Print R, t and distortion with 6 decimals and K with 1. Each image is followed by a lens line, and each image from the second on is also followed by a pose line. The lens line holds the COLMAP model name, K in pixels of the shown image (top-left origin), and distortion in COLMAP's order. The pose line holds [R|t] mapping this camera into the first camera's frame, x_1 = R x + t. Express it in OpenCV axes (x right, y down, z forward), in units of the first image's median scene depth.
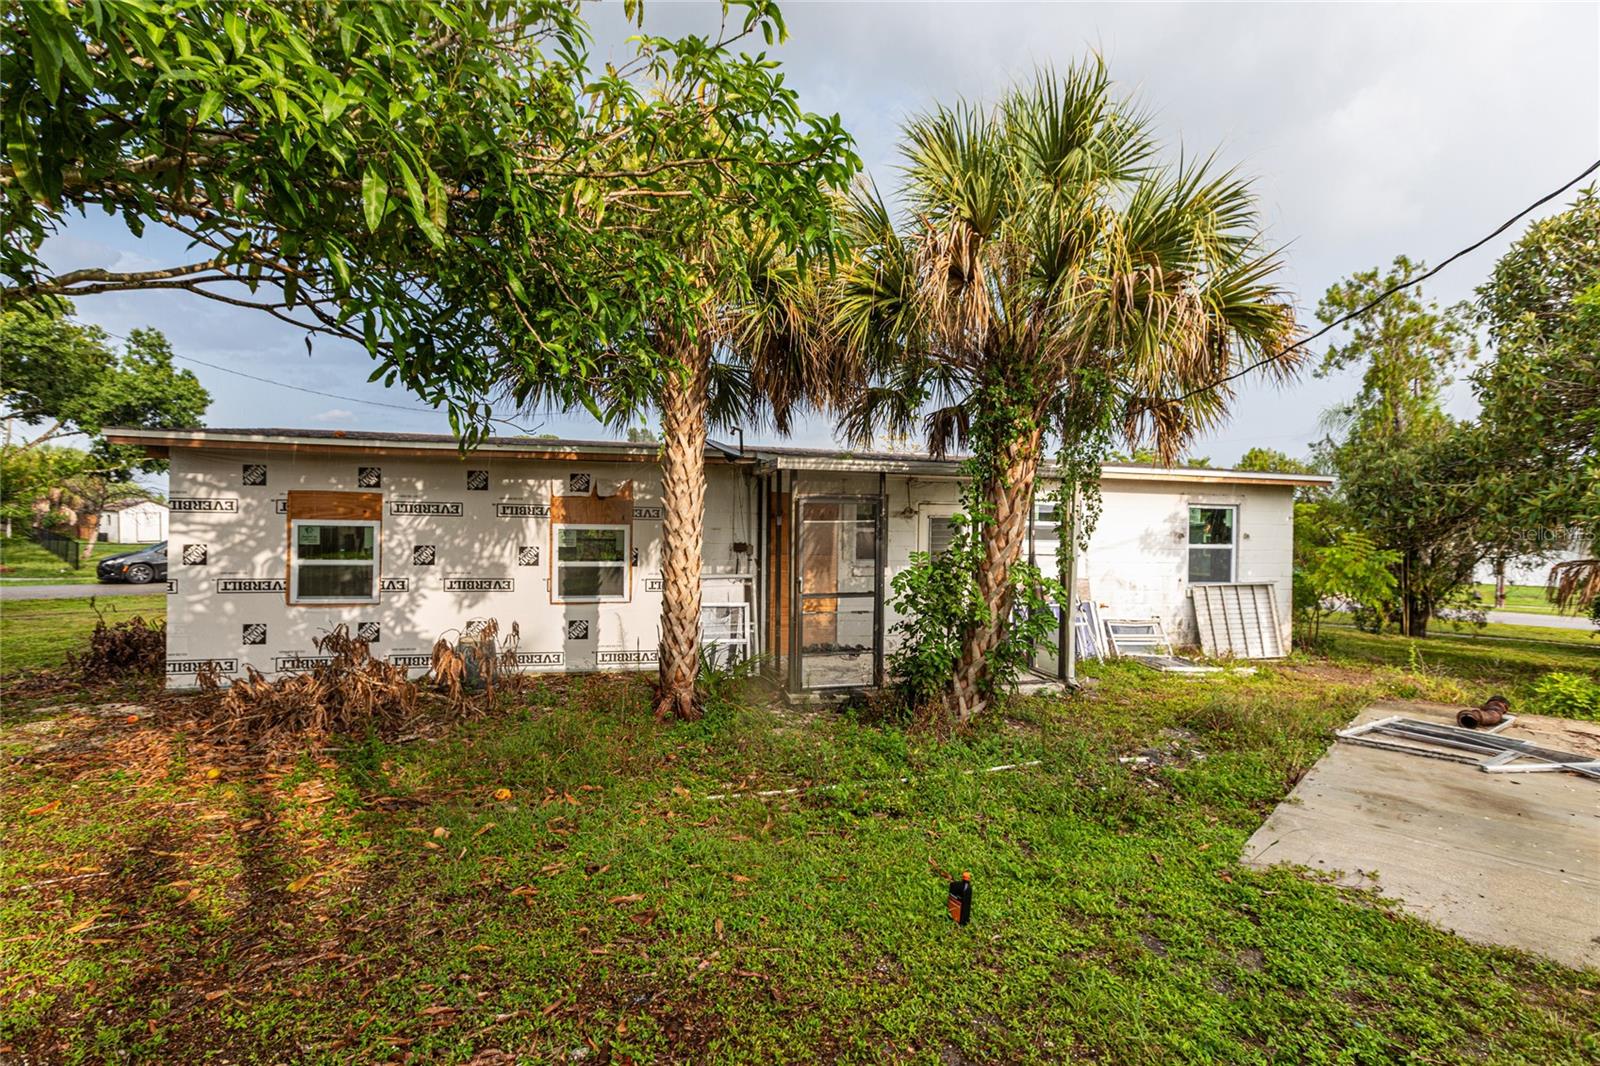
lens RADIAL K [[725.9, 0, 793.5], [0, 725.9, 536.7], [0, 0, 1]] dist [-0.005017, -0.001477]
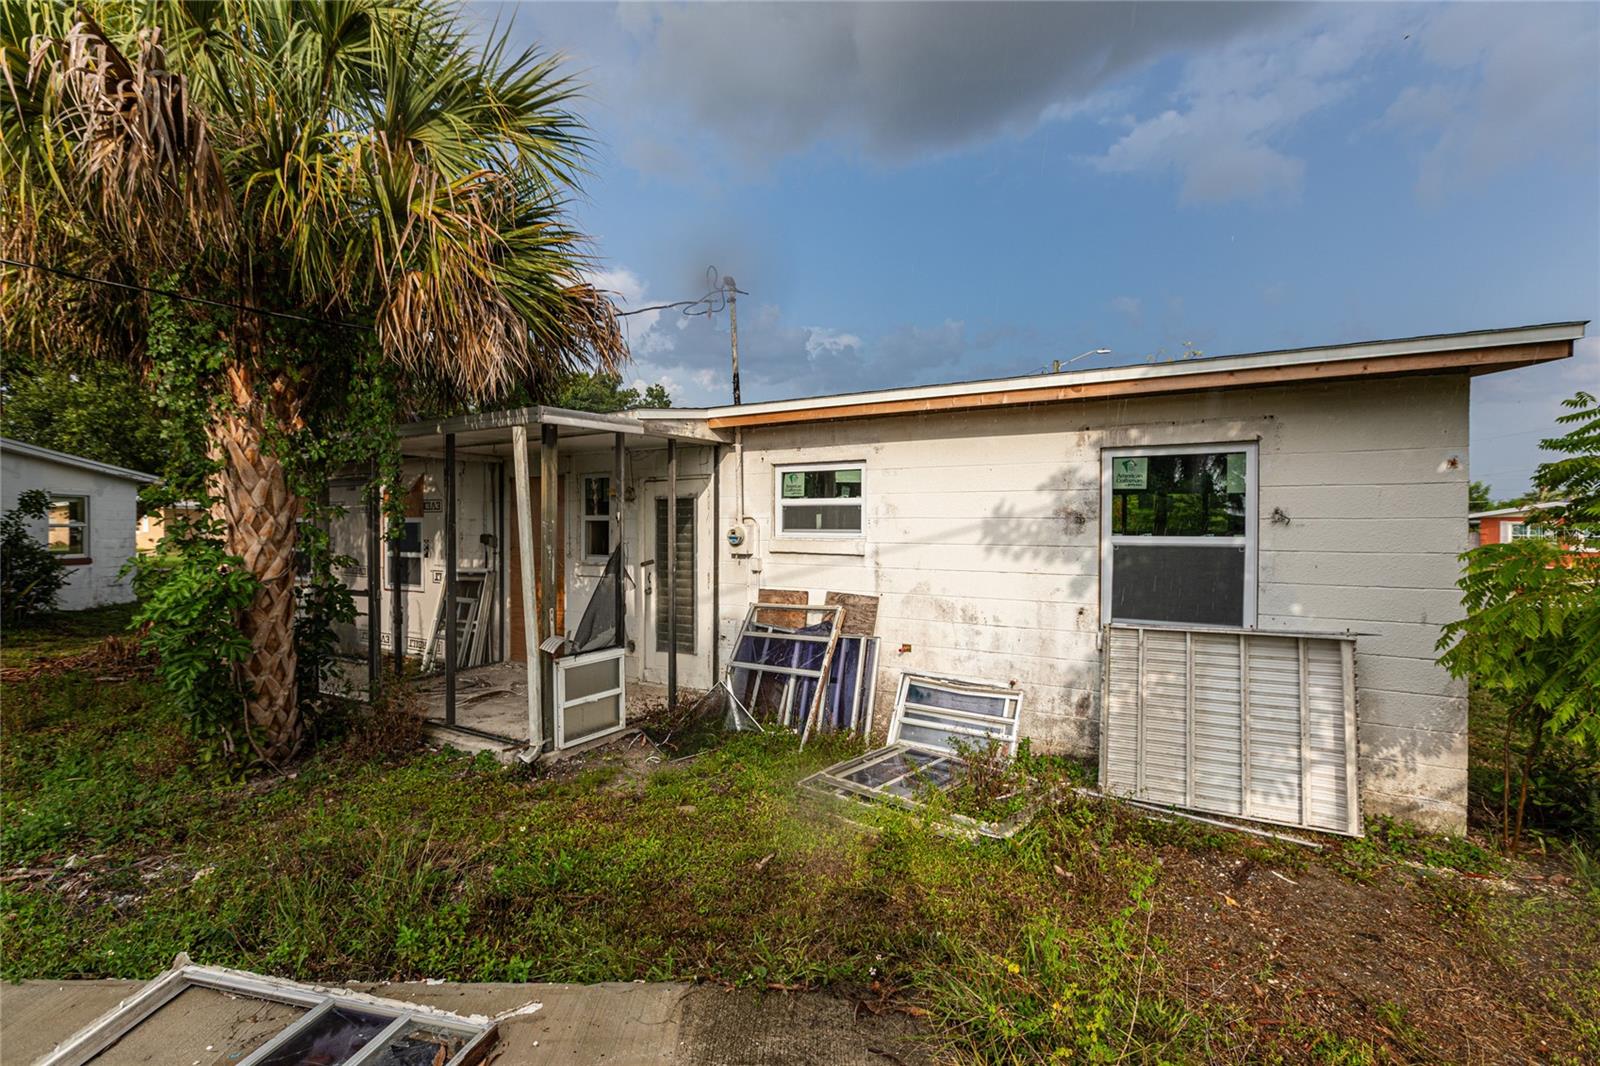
lens RADIAL K [[725.9, 0, 793.5], [0, 725.9, 536.7], [0, 0, 1]] dist [-0.005017, -0.001477]
pose [[0.711630, -0.000852, -0.702554, 0.735759], [0.004063, 0.999988, 0.002903, 0.008730], [0.702542, -0.004920, 0.711625, 0.532992]]
